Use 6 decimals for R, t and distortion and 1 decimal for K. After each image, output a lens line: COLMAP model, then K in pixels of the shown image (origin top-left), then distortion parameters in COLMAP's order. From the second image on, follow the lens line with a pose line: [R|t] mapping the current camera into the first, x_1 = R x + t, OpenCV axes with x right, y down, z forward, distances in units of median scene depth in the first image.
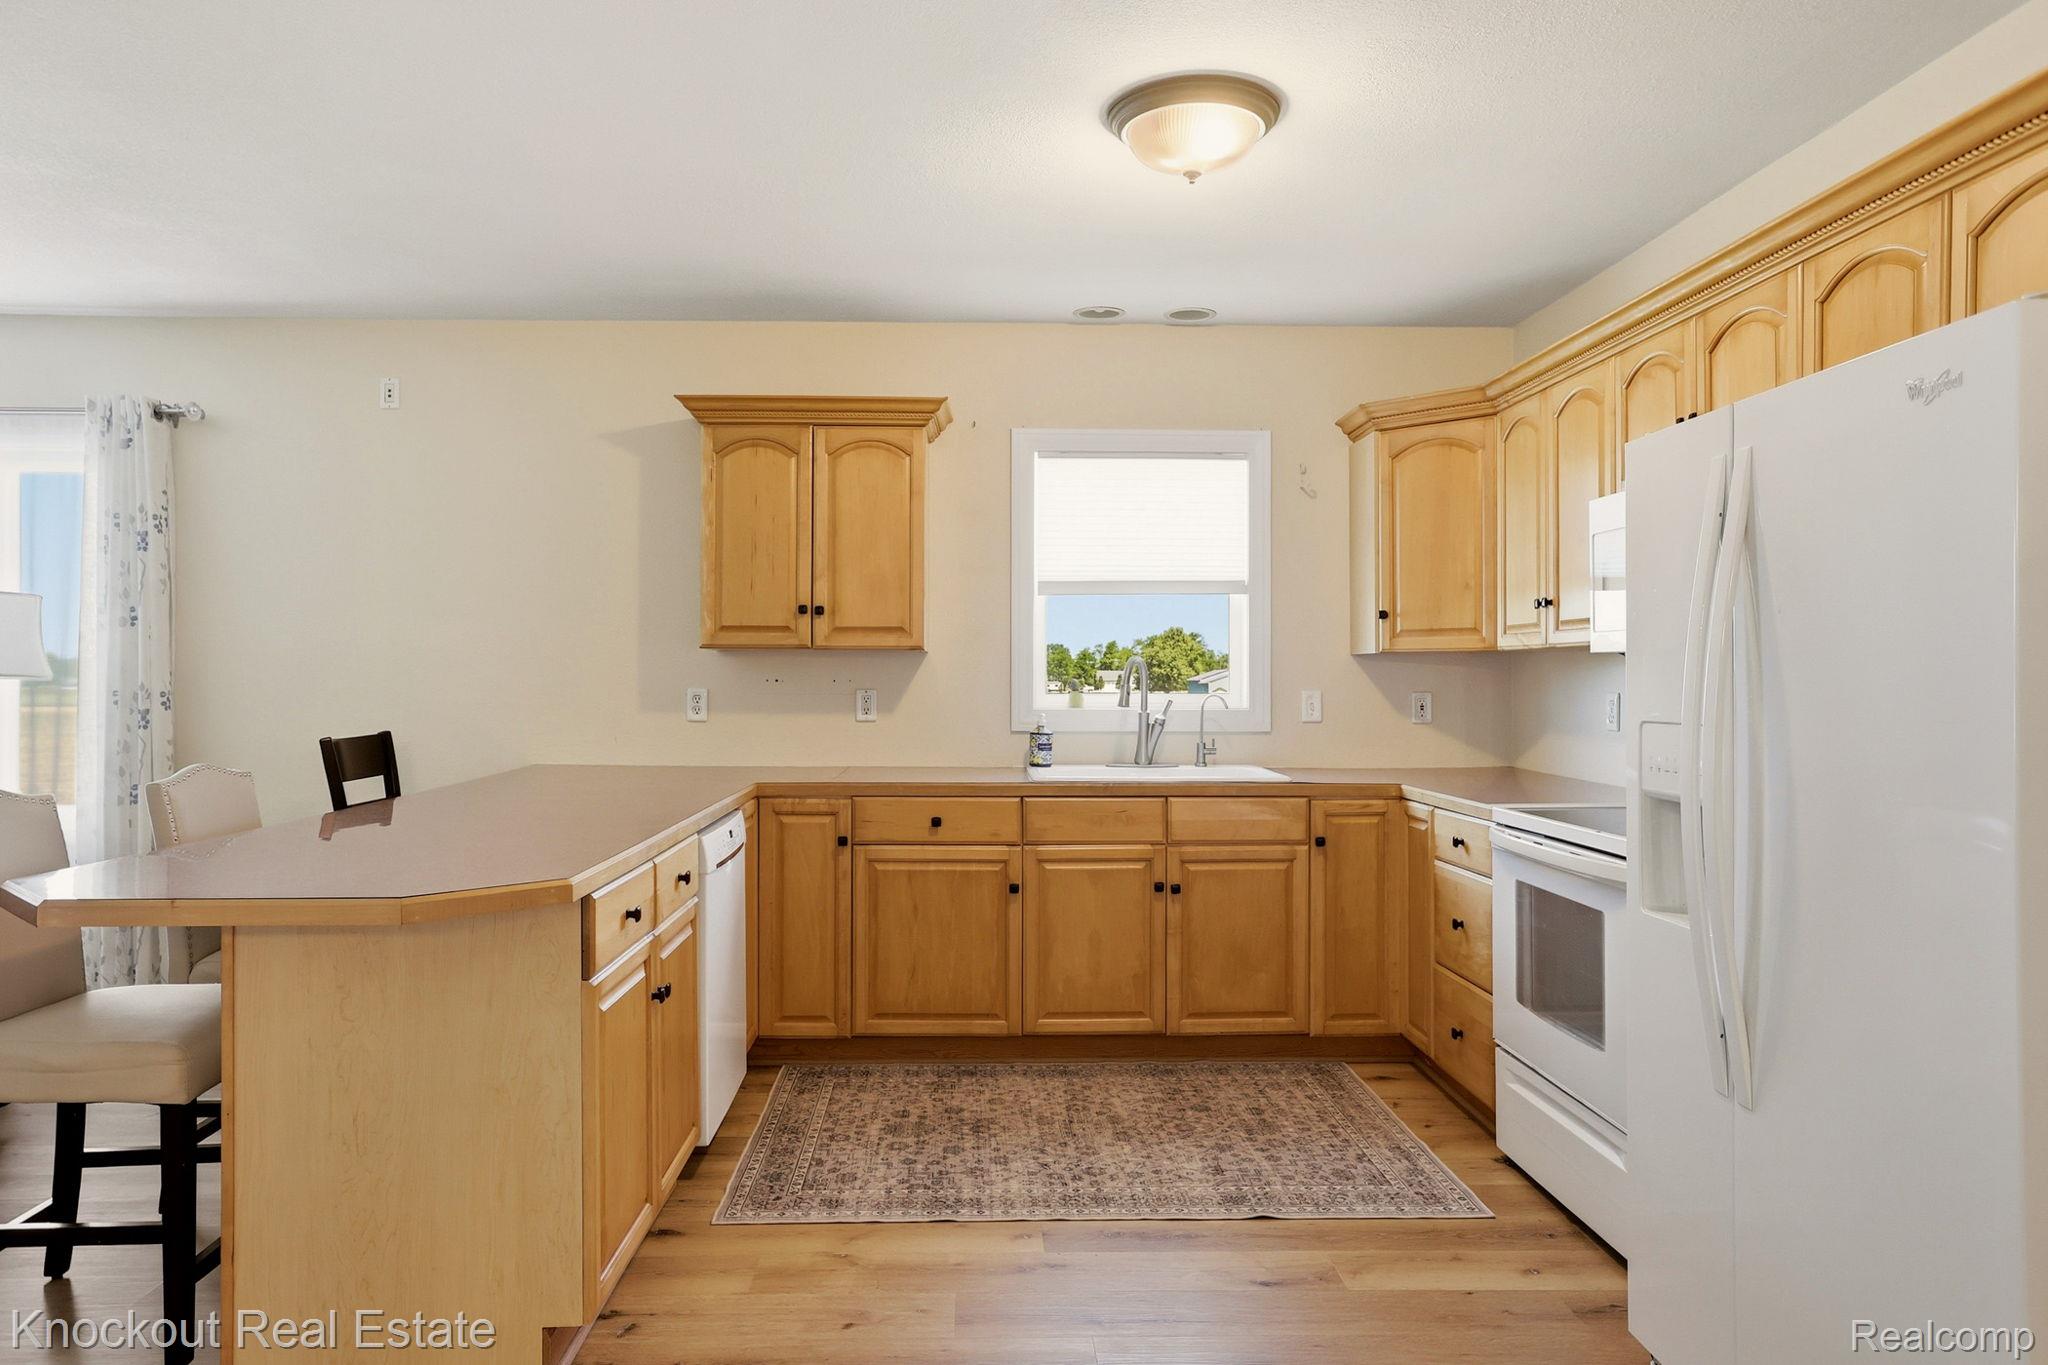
lens RADIAL K [[1327.6, 0, 1026.9], [0, 1327.6, 689.2], [0, 0, 1]] dist [-0.003391, 0.004417]
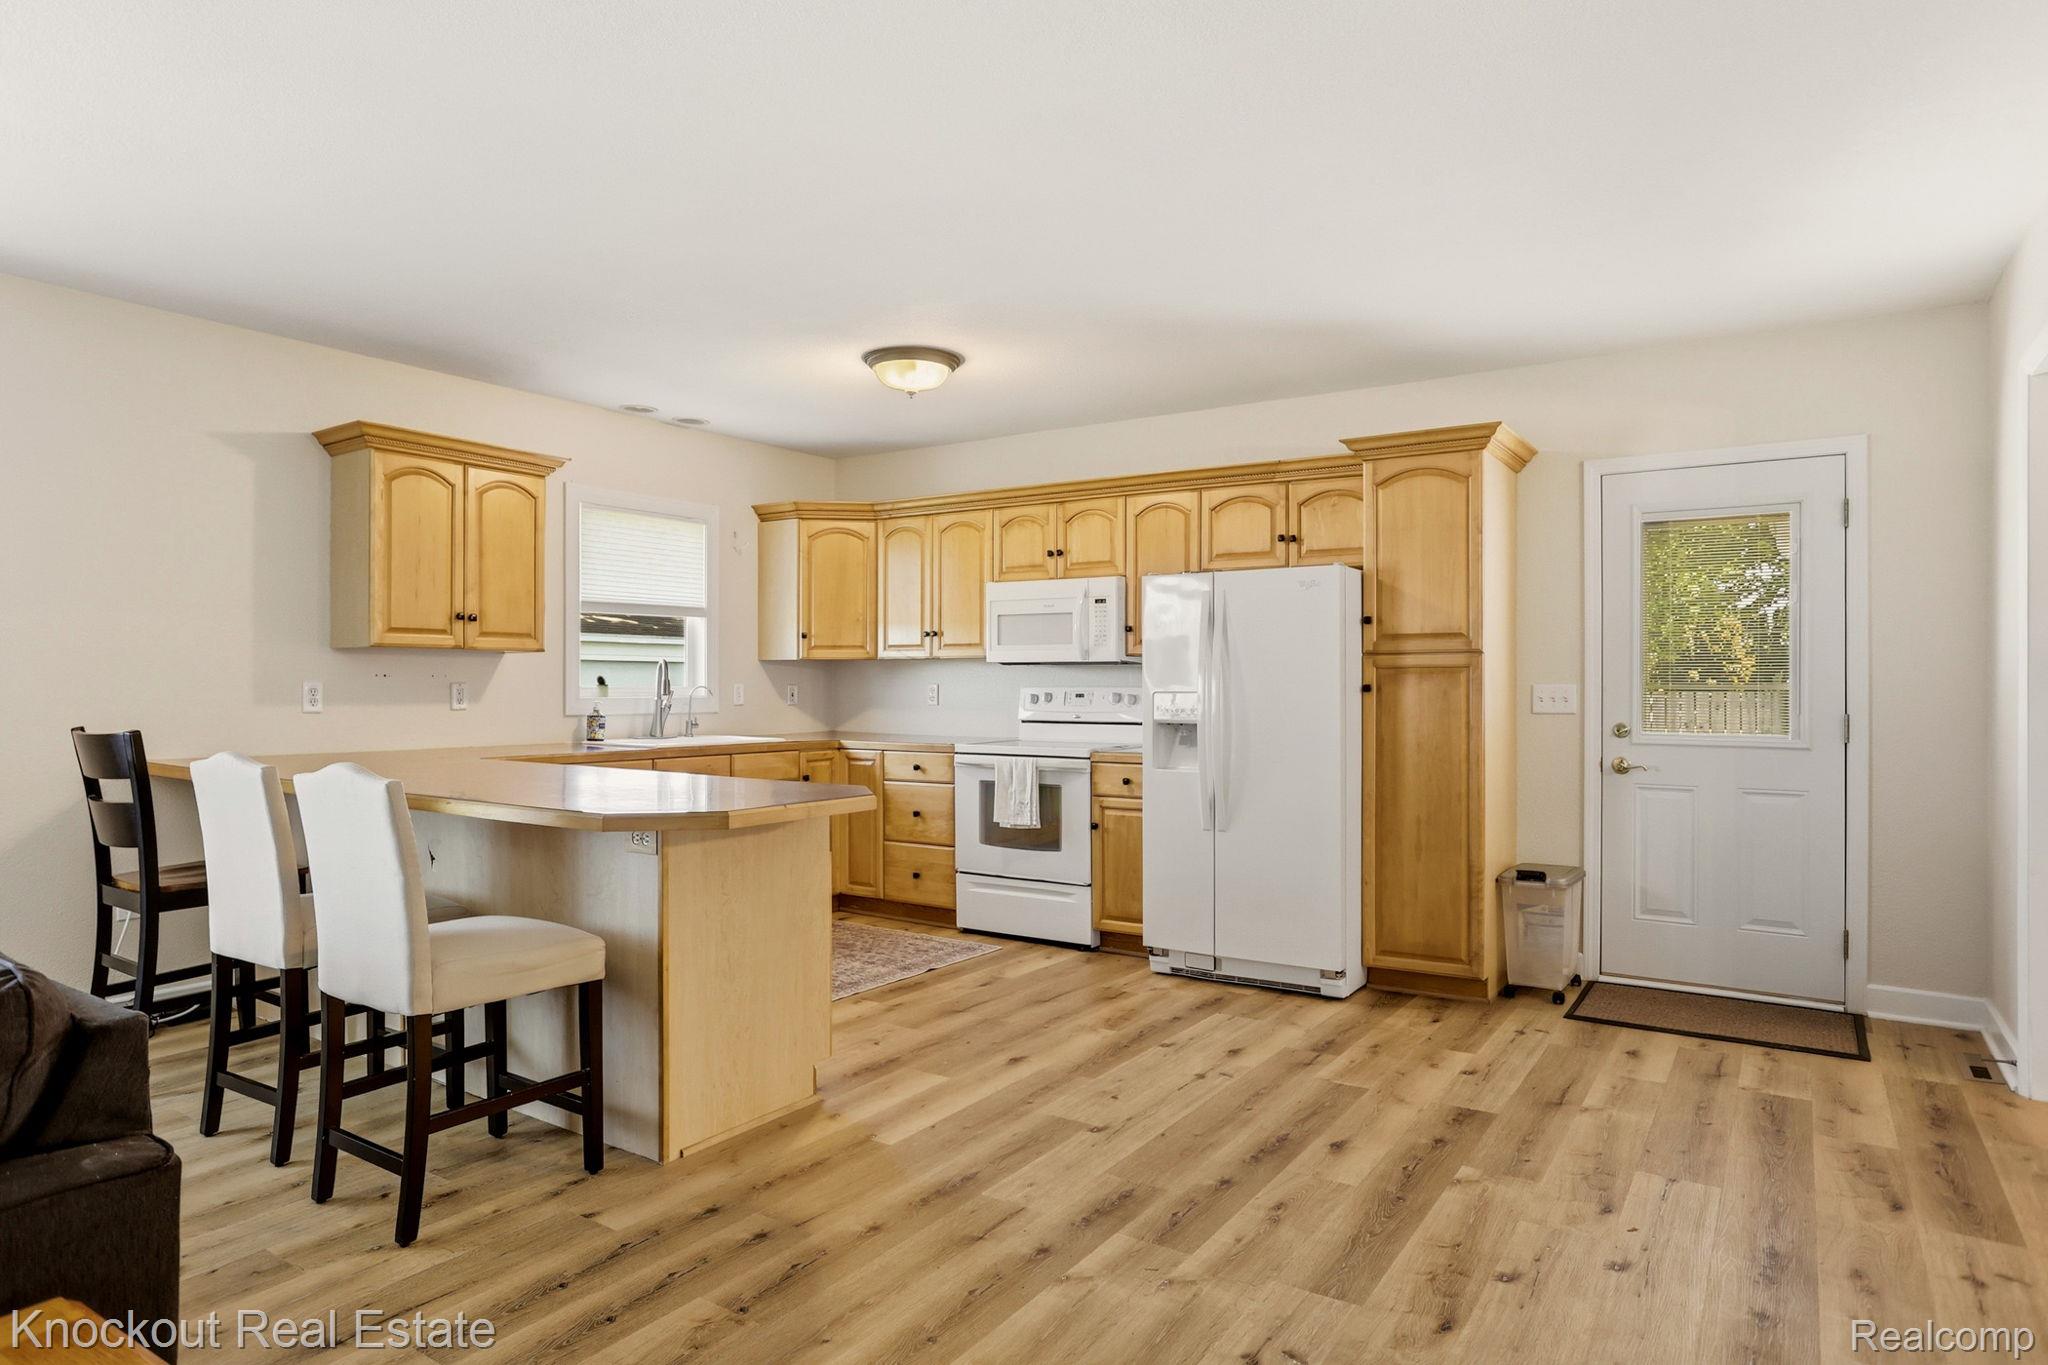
lens RADIAL K [[1181.0, 0, 1024.0], [0, 1181.0, 678.6], [0, 0, 1]] dist [0.002611, 0.001078]
pose [[0.594895, 0.001962, 0.803801, -0.722207], [0.004385, 0.999974, -0.005686, 0.004665], [-0.803792, 0.006907, 0.594871, -0.049553]]
